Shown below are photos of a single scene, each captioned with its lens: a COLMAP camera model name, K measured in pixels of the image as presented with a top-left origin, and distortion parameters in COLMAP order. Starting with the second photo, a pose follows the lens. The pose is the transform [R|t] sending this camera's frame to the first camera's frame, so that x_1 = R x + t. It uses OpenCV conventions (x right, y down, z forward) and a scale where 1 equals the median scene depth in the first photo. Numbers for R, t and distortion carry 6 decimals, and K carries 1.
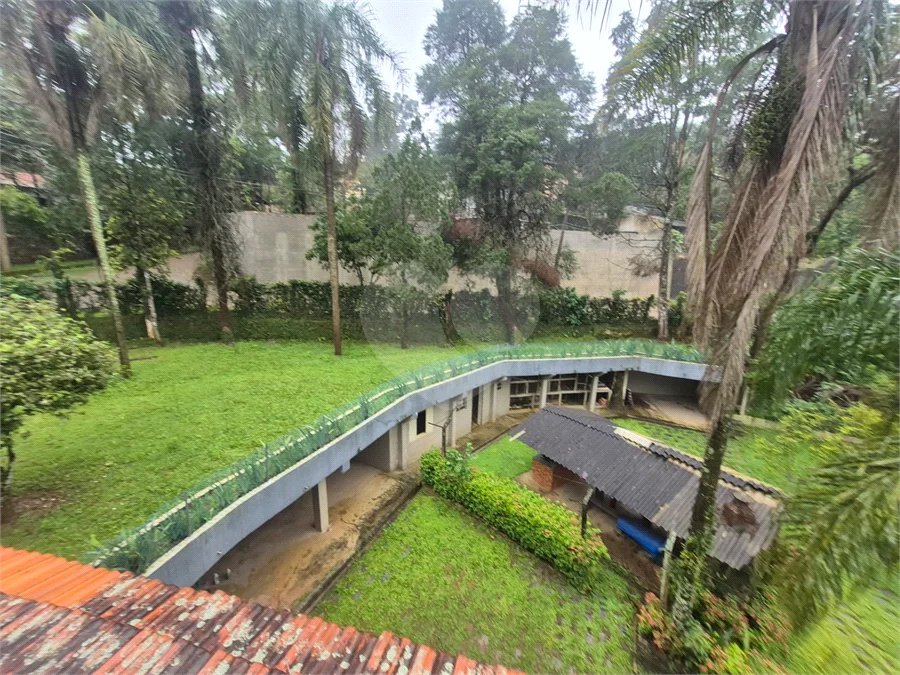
lens RADIAL K [[371.6, 0, 443.4], [0, 371.6, 336.9], [0, 0, 1]] dist [0.001726, 0.000528]
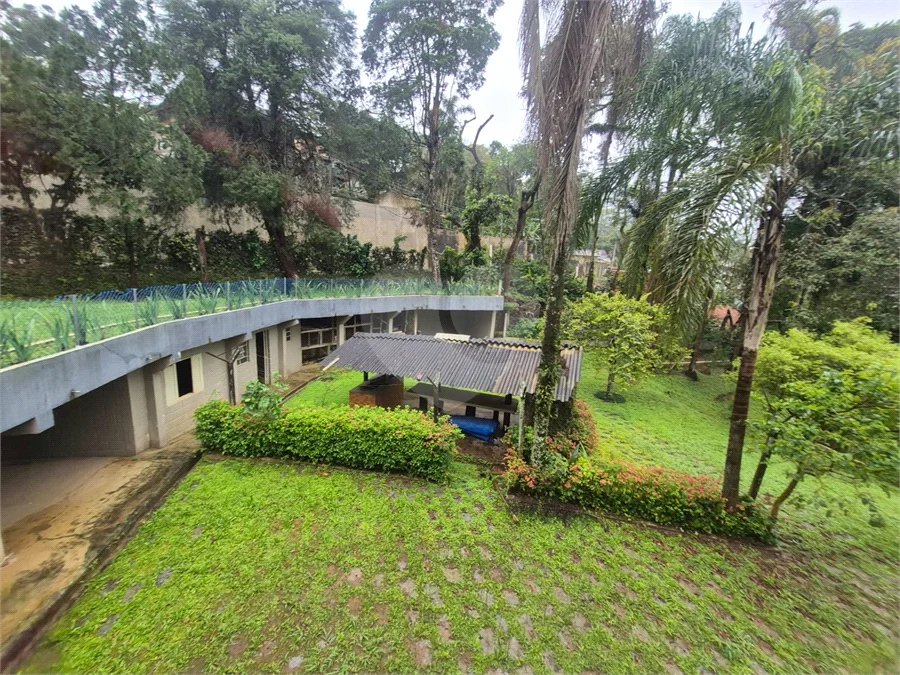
lens RADIAL K [[371.6, 0, 443.4], [0, 371.6, 336.9], [0, 0, 1]] dist [0.001726, 0.000528]
pose [[0.803637, -0.085371, 0.588965, -0.080728], [0.093974, 0.995445, 0.016065, 0.207399], [-0.587653, 0.042436, 0.807999, 0.170171]]
